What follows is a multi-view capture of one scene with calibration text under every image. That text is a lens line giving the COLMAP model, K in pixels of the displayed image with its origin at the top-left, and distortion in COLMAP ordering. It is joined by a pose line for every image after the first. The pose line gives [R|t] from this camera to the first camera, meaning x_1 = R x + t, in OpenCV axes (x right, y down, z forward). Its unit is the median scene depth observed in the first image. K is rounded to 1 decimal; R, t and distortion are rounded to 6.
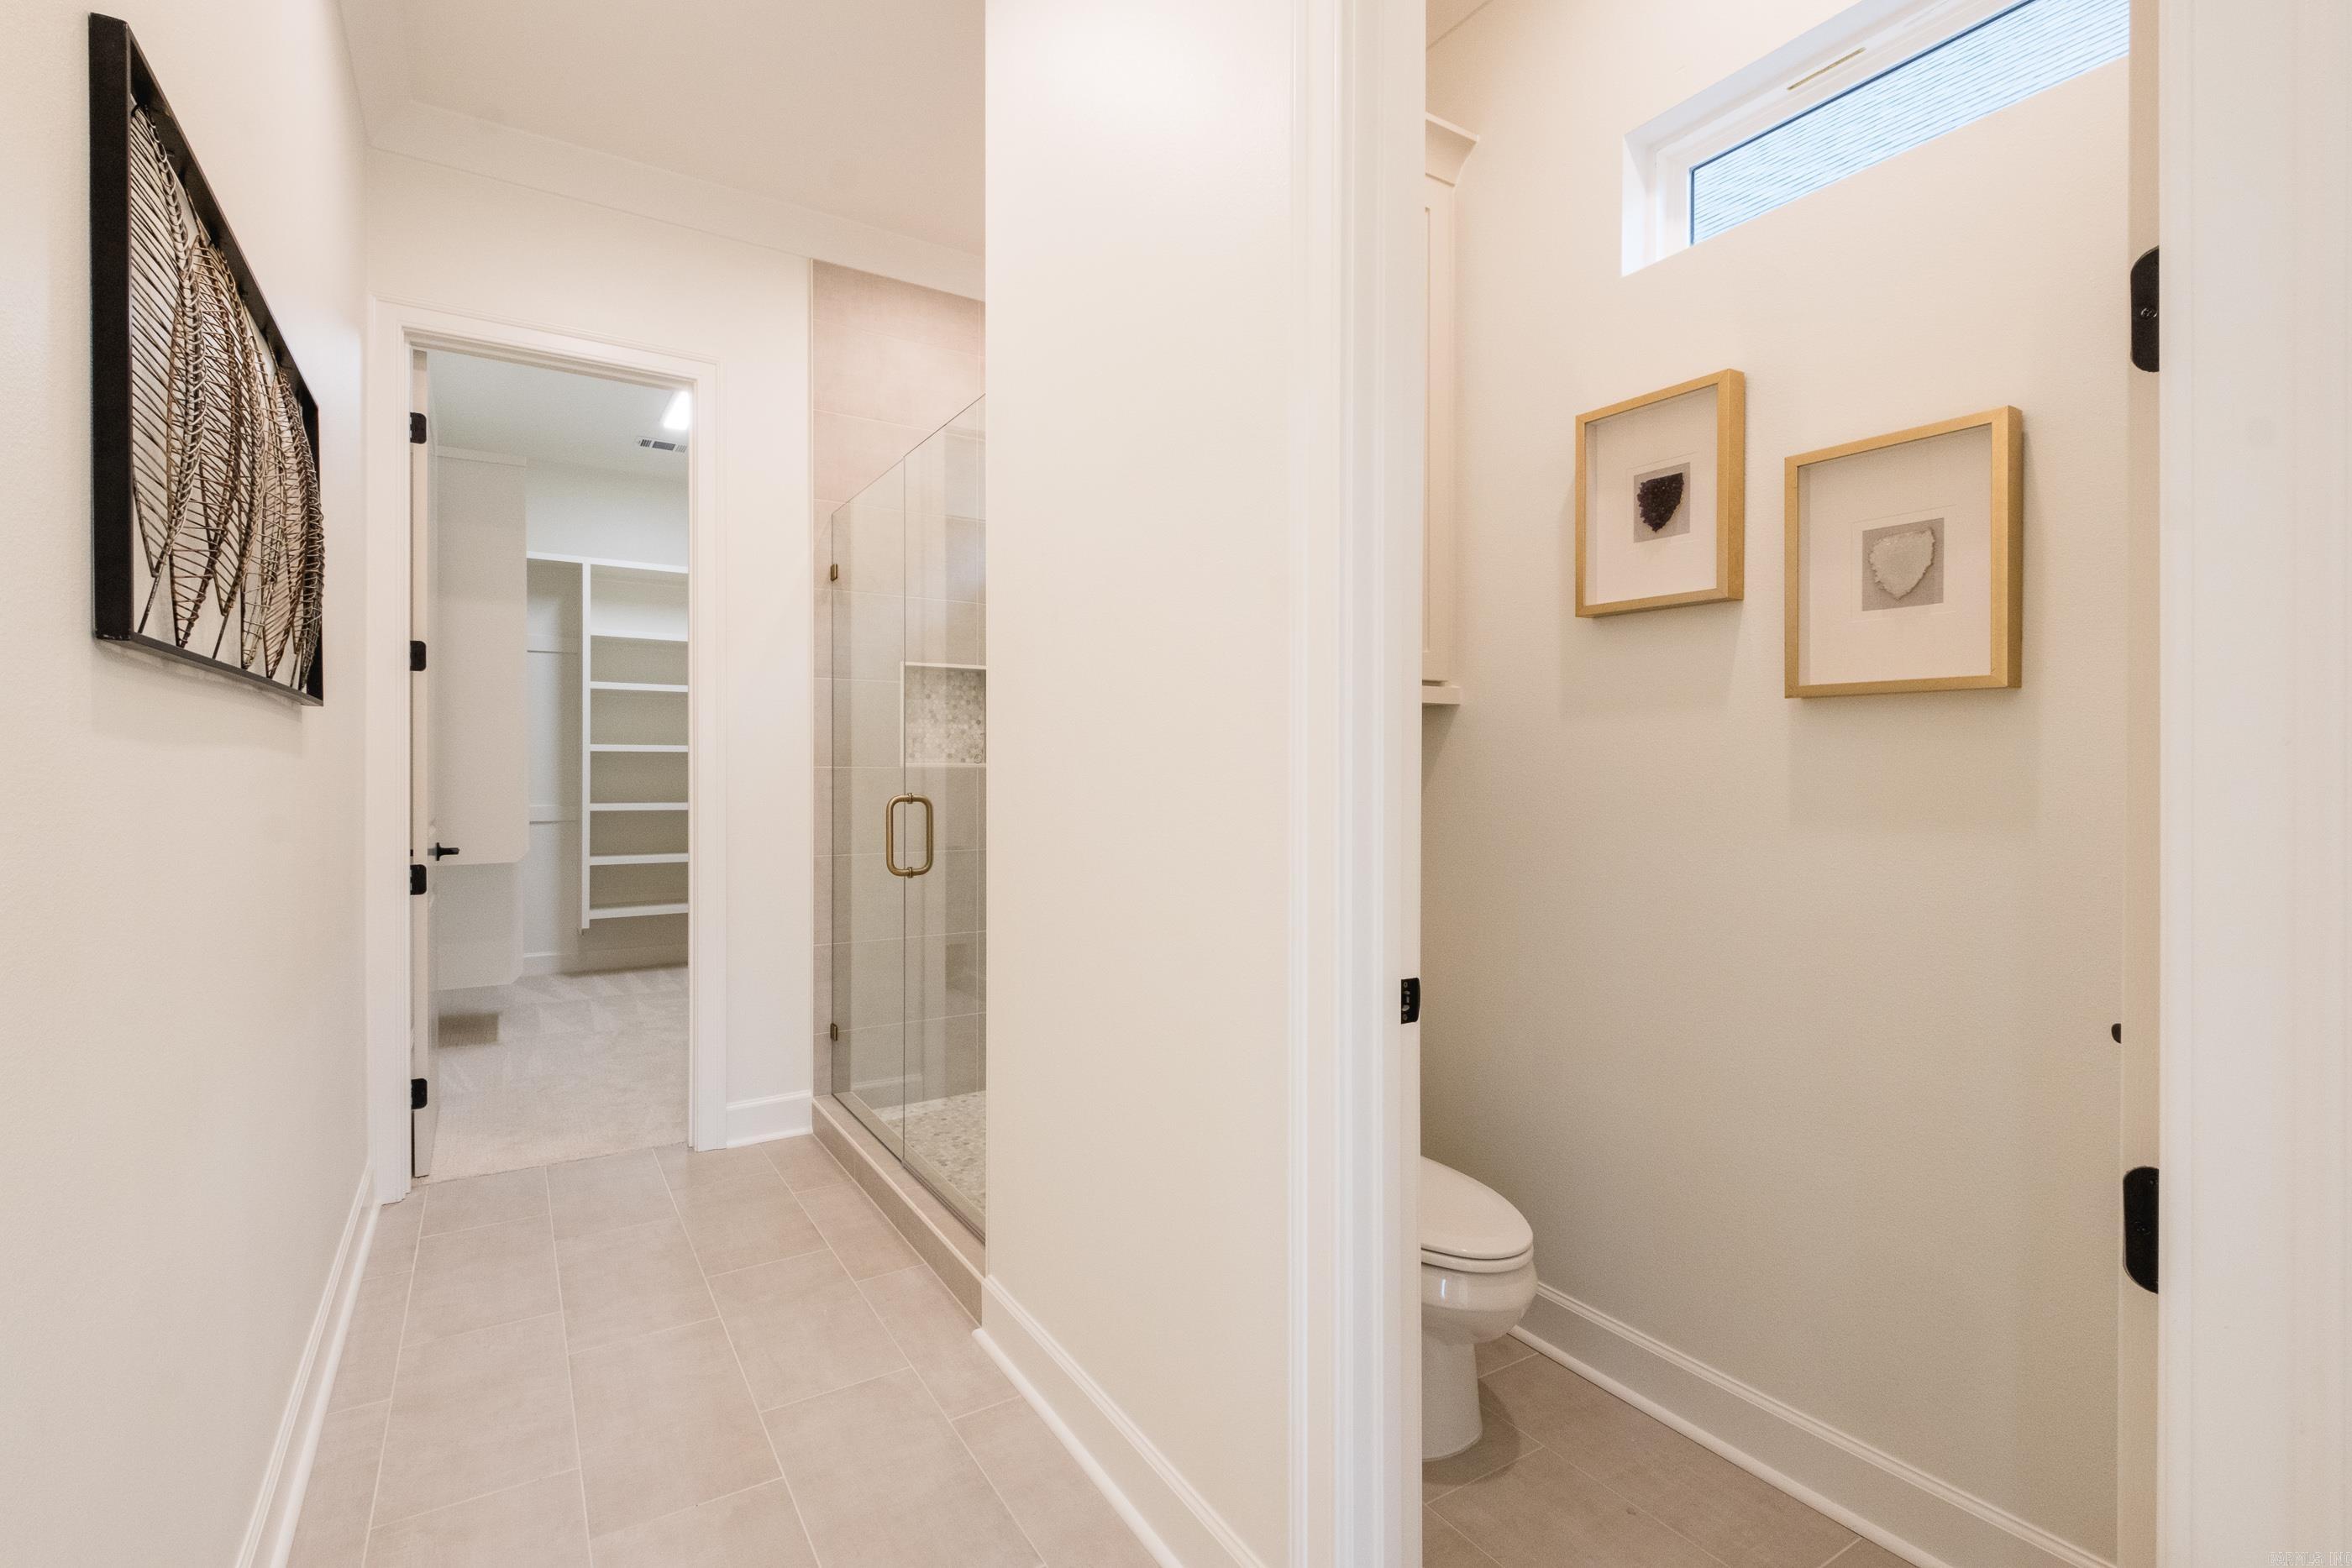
lens RADIAL K [[1108.6, 0, 1168.0], [0, 1108.6, 792.2], [0, 0, 1]] dist [-0.002369, -0.000194]
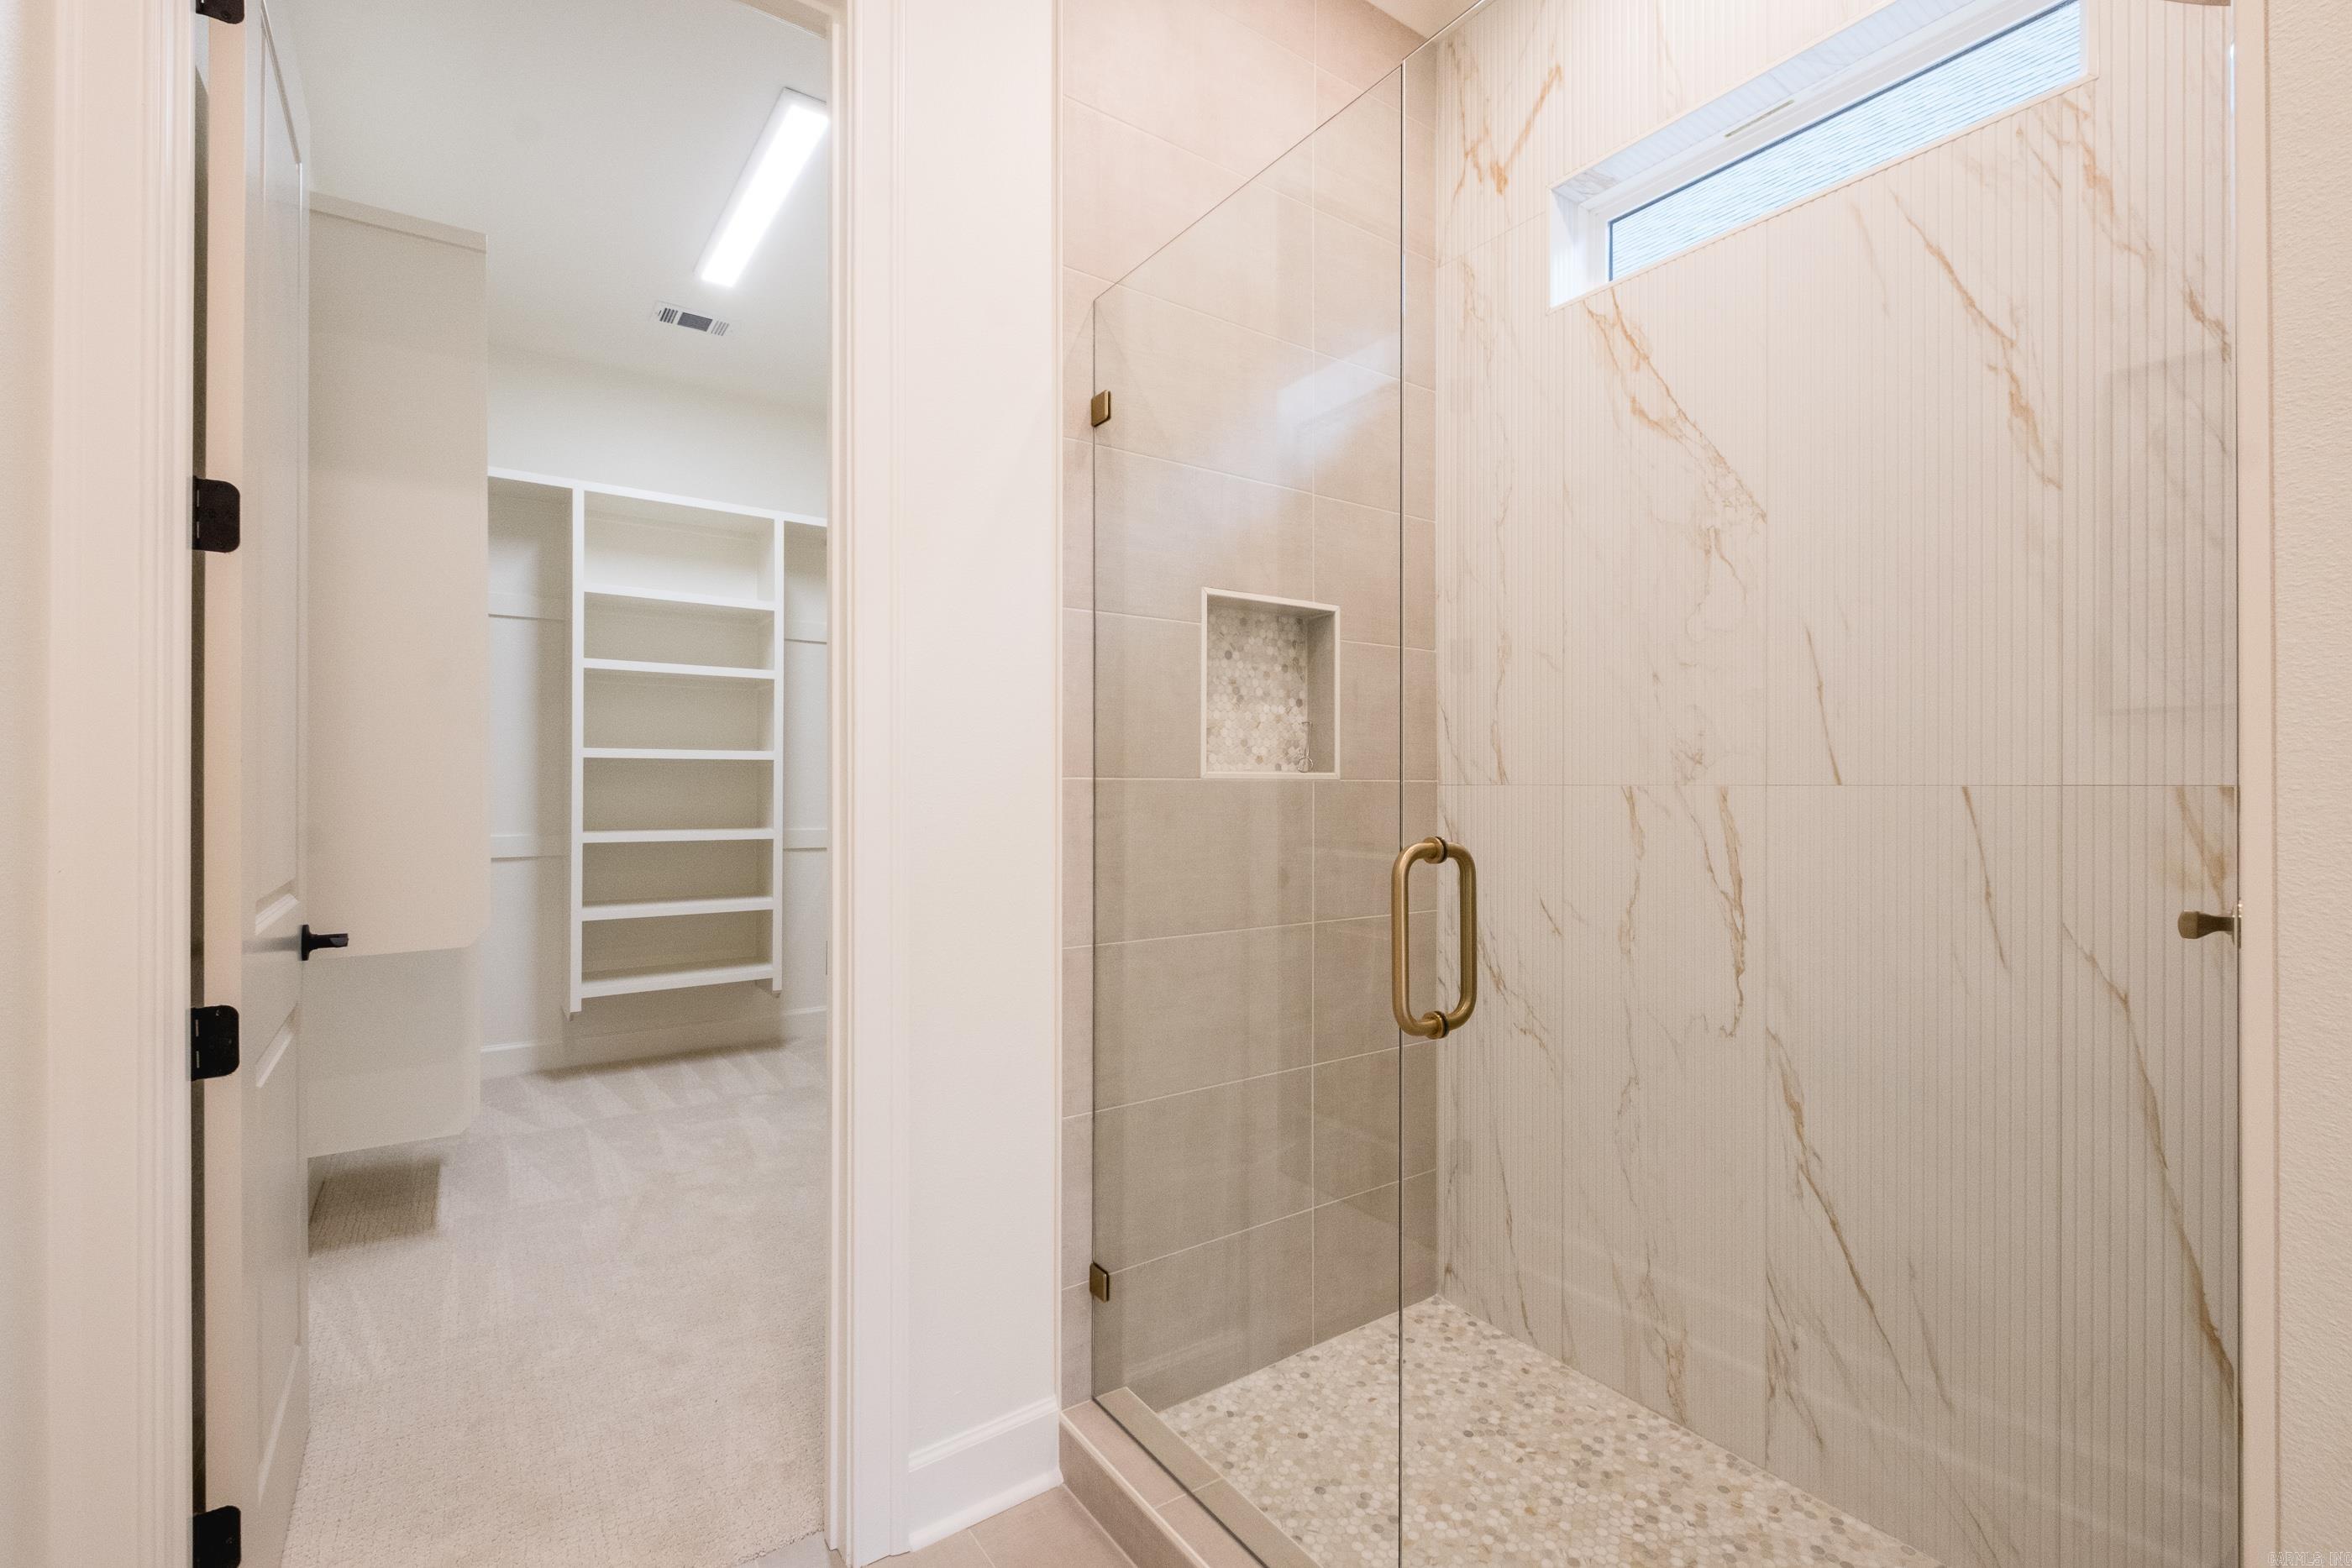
lens RADIAL K [[1017.2, 0, 1188.9], [0, 1017.2, 801.2], [0, 0, 1]] dist [0.001019, -0.000270]
pose [[0.997014, -0.000322, 0.077221, -0.271420], [0.000706, 0.999988, -0.004943, -0.008495], [-0.077219, 0.004983, 0.997002, 0.471467]]
